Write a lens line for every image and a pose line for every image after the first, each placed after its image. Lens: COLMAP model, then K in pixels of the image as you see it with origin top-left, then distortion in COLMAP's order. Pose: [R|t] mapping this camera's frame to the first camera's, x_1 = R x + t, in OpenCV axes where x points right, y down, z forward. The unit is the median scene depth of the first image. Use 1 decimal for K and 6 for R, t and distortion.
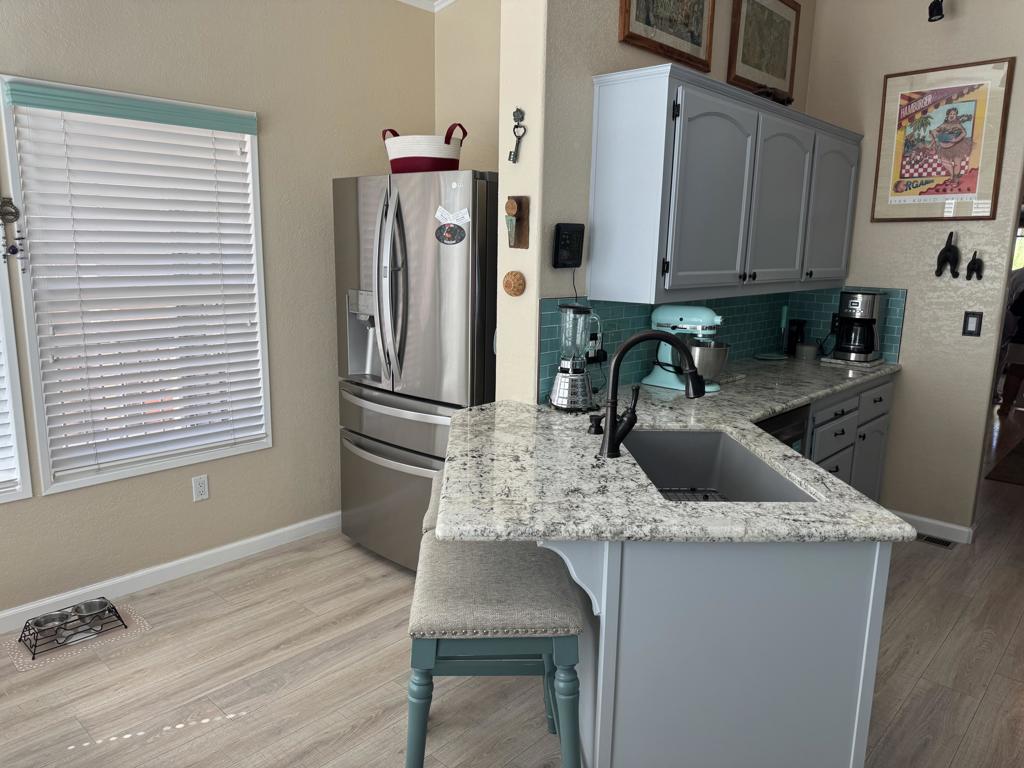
lens RADIAL K [[724.0, 0, 513.9], [0, 724.0, 388.4], [0, 0, 1]] dist [0.071813, -0.100377]
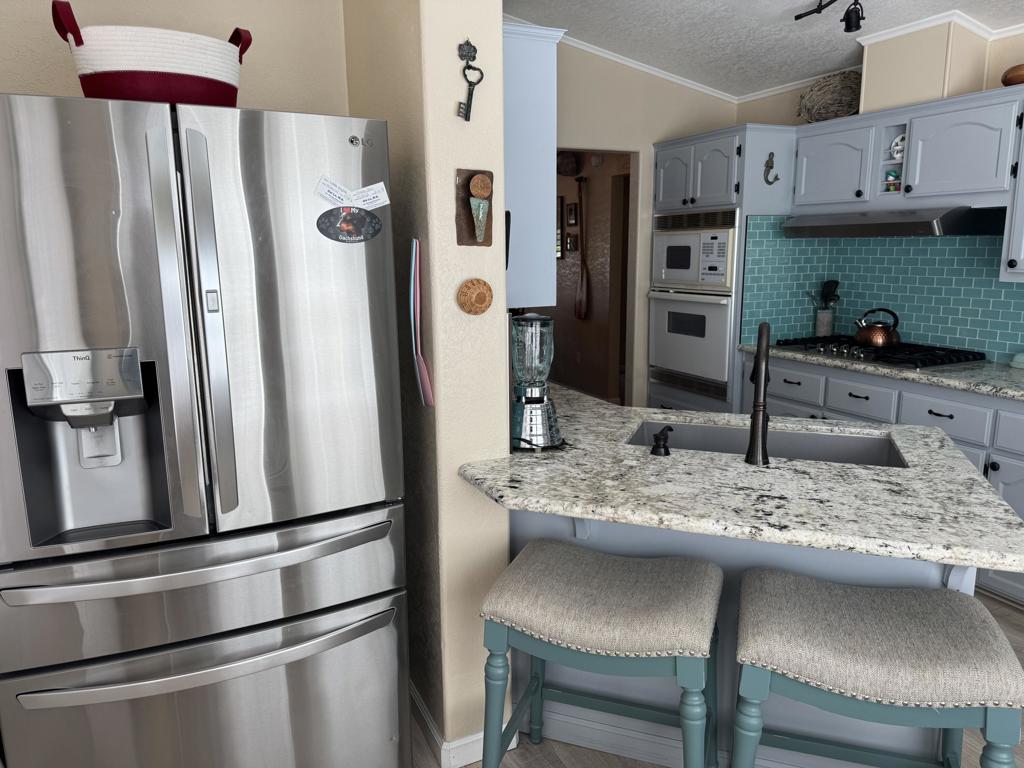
lens RADIAL K [[724.0, 0, 516.8], [0, 724.0, 376.4], [0, 0, 1]] dist [0.071813, -0.100377]
pose [[0.363667, -0.189146, 0.912124, -0.749394], [0.191563, 0.973426, 0.125481, -0.176708], [-0.911619, 0.129096, 0.390237, 0.831990]]
